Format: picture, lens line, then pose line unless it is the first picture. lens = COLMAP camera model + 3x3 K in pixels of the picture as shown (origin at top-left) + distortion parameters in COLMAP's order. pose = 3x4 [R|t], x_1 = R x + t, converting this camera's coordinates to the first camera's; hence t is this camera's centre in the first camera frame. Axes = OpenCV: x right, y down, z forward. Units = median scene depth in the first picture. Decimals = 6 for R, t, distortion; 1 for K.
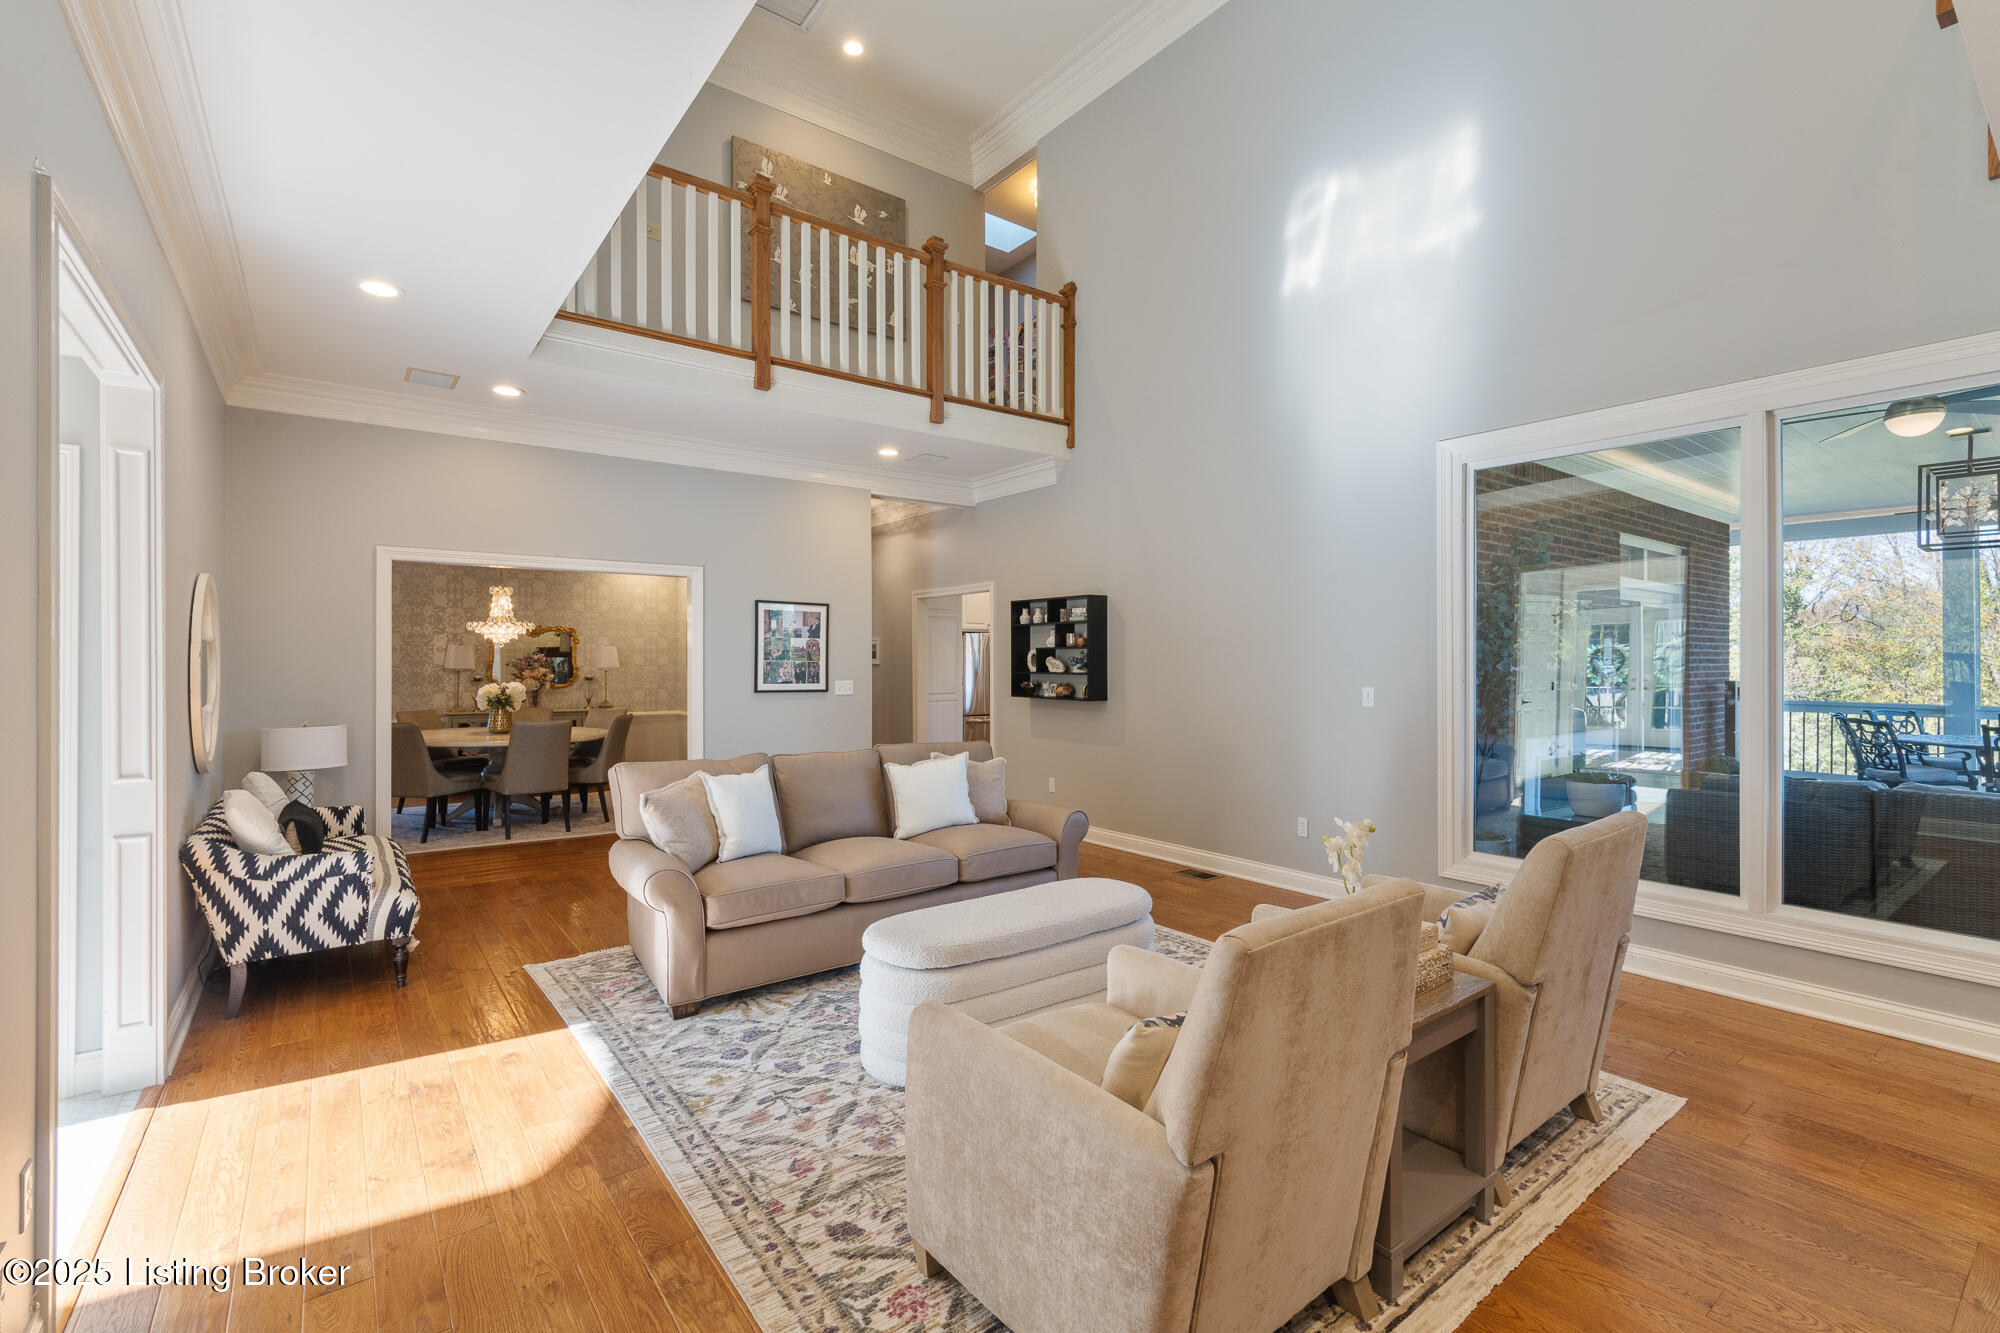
lens RADIAL K [[873.6, 0, 996.7], [0, 873.6, 659.6], [0, 0, 1]] dist [0.001077, 0.000315]
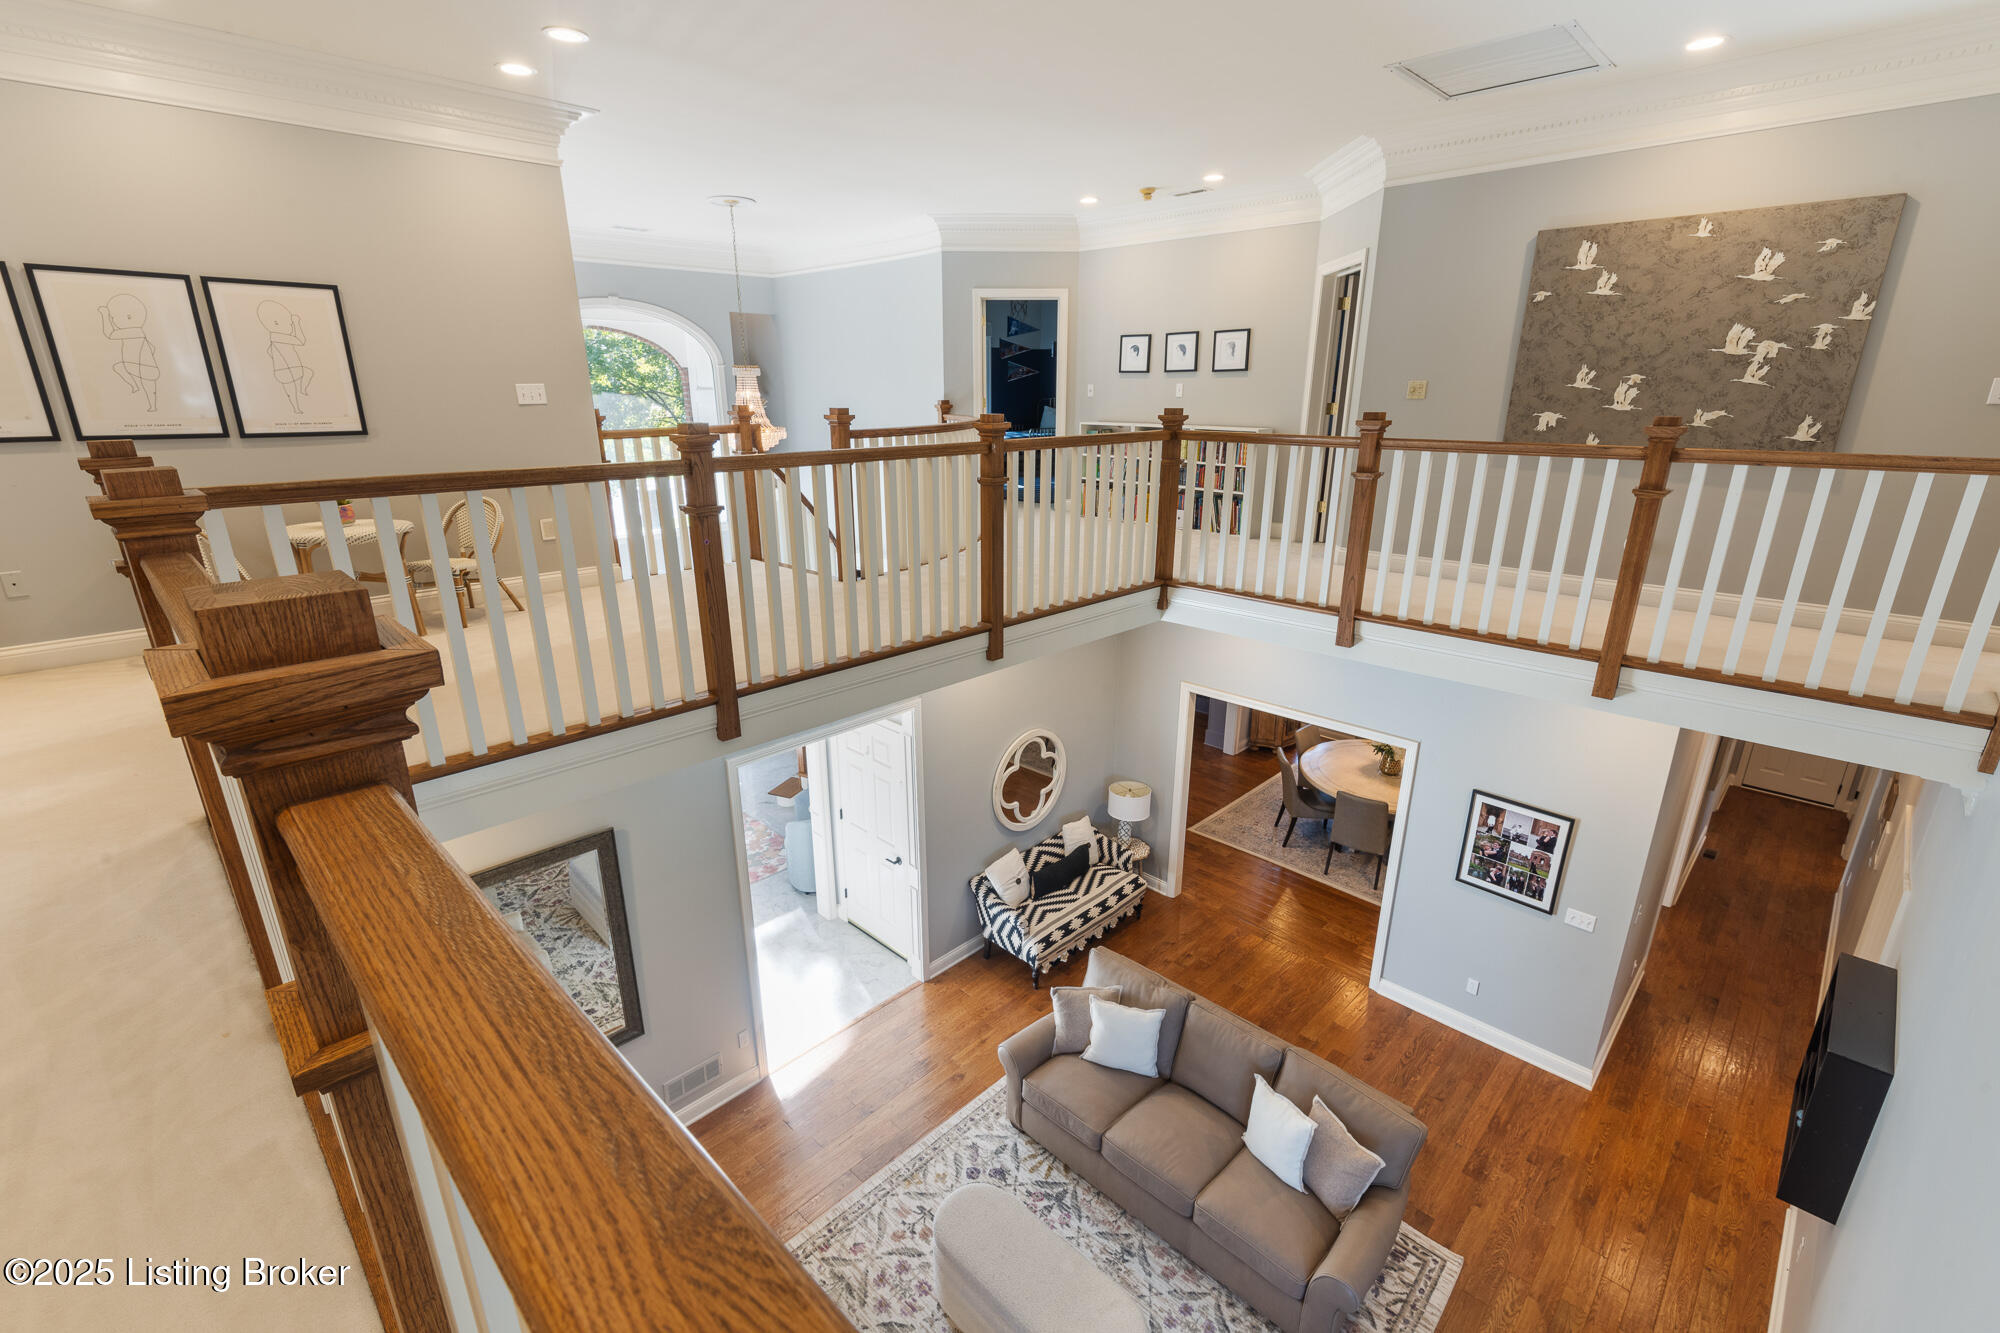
lens RADIAL K [[877.8, 0, 998.4], [0, 877.8, 677.4], [0, 0, 1]] dist [-0.002199, -0.000019]
pose [[0.140554, 0.311955, -0.939643, 0.611427], [0.001652, 0.948989, 0.315305, -0.606383], [0.990072, -0.045870, 0.132869, 0.526630]]
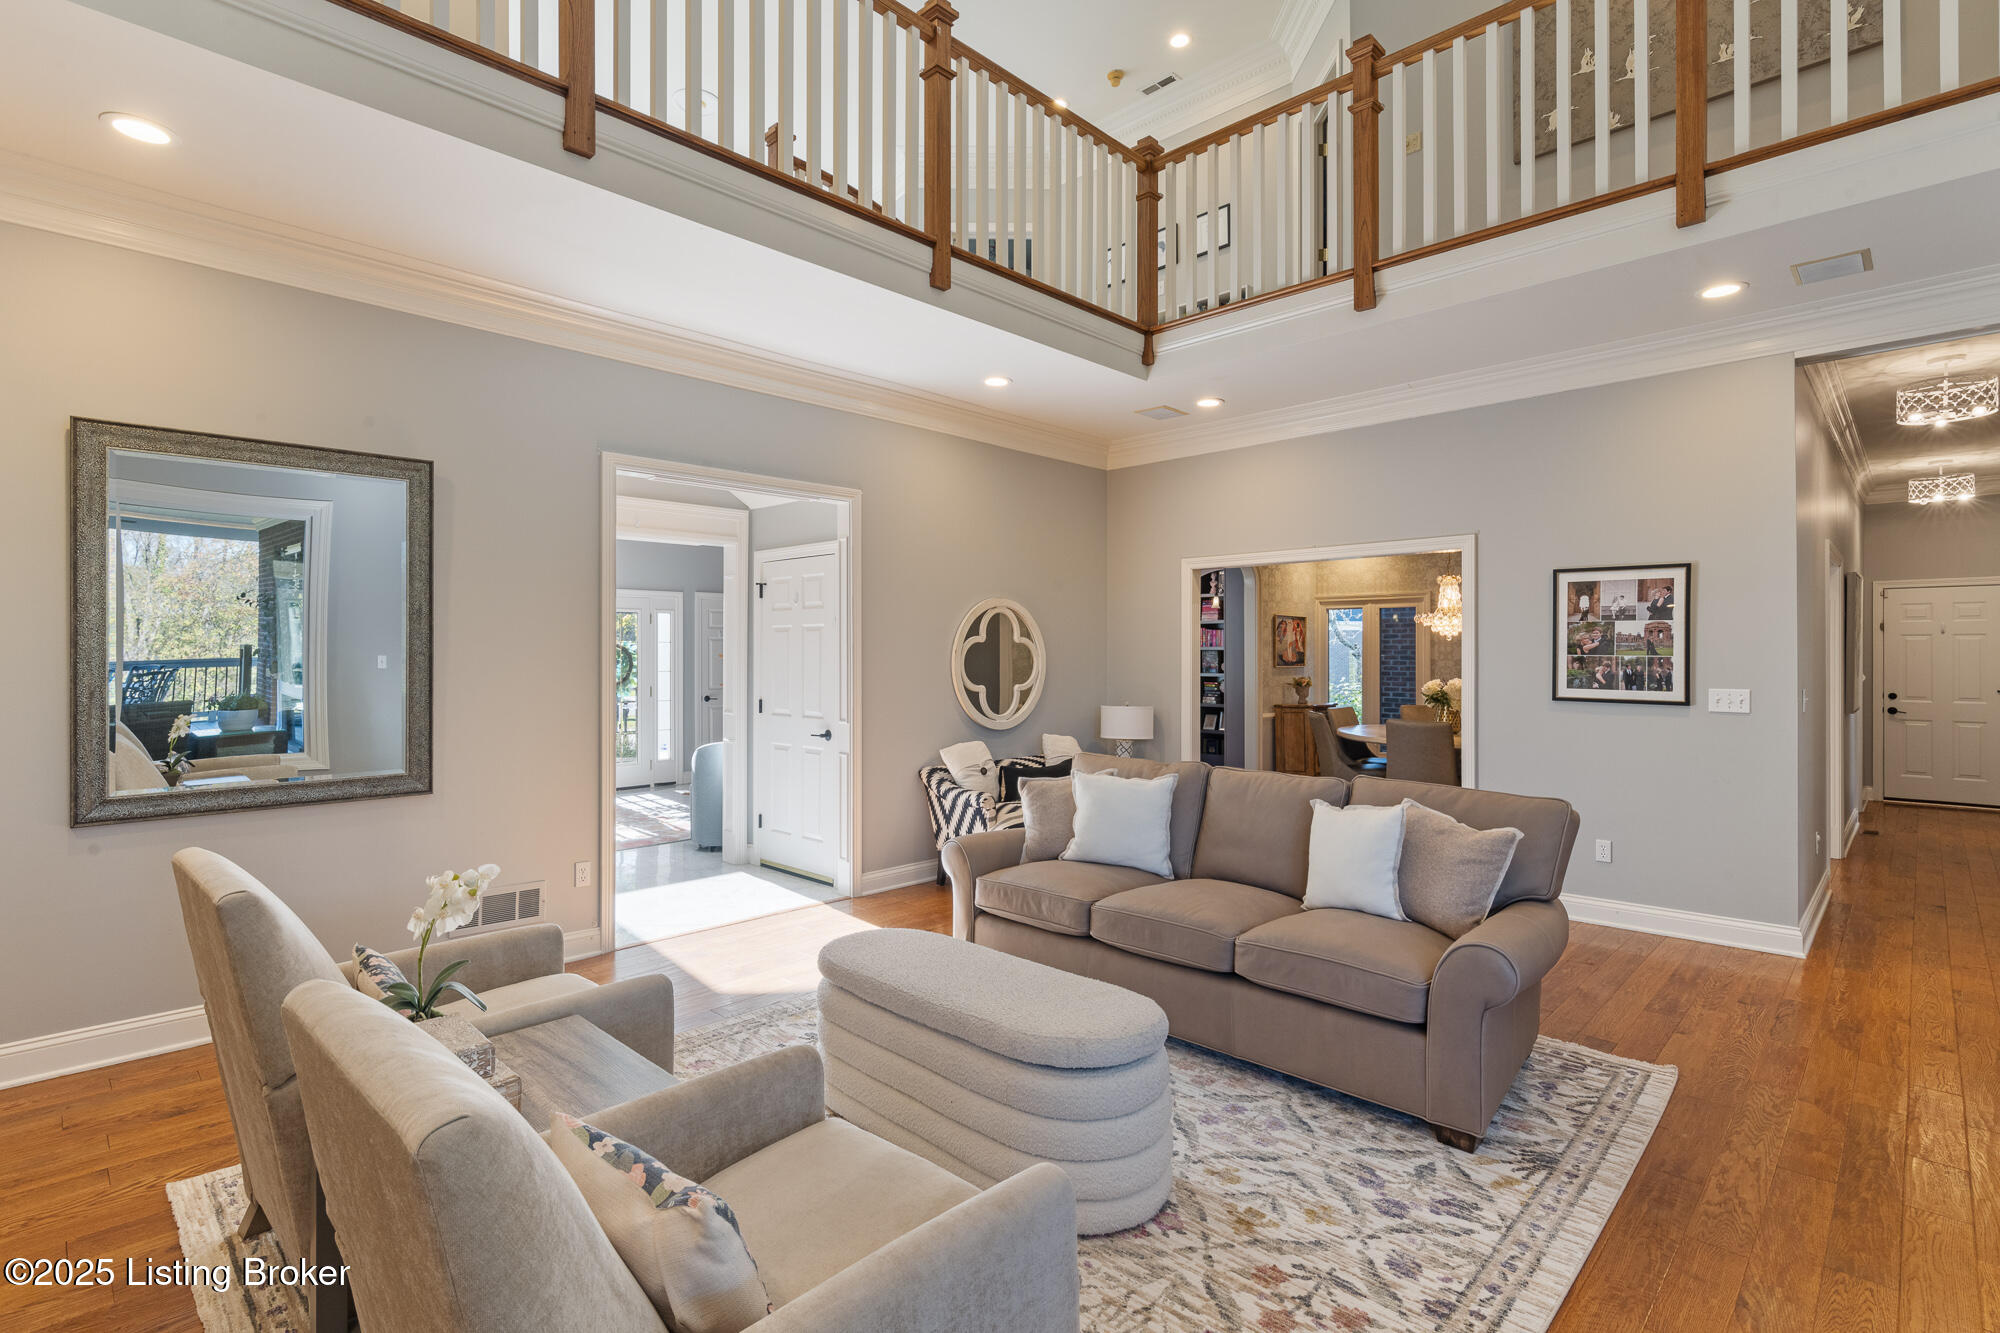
lens RADIAL K [[949.8, 0, 996.3], [0, 949.8, 654.6], [0, 0, 1]] dist [-0.001082, -0.000993]
pose [[0.143860, -0.001600, -0.989597, 0.552596], [0.001013, 0.999998, -0.001469, 0.001543], [0.989597, -0.000791, 0.143862, 0.577857]]
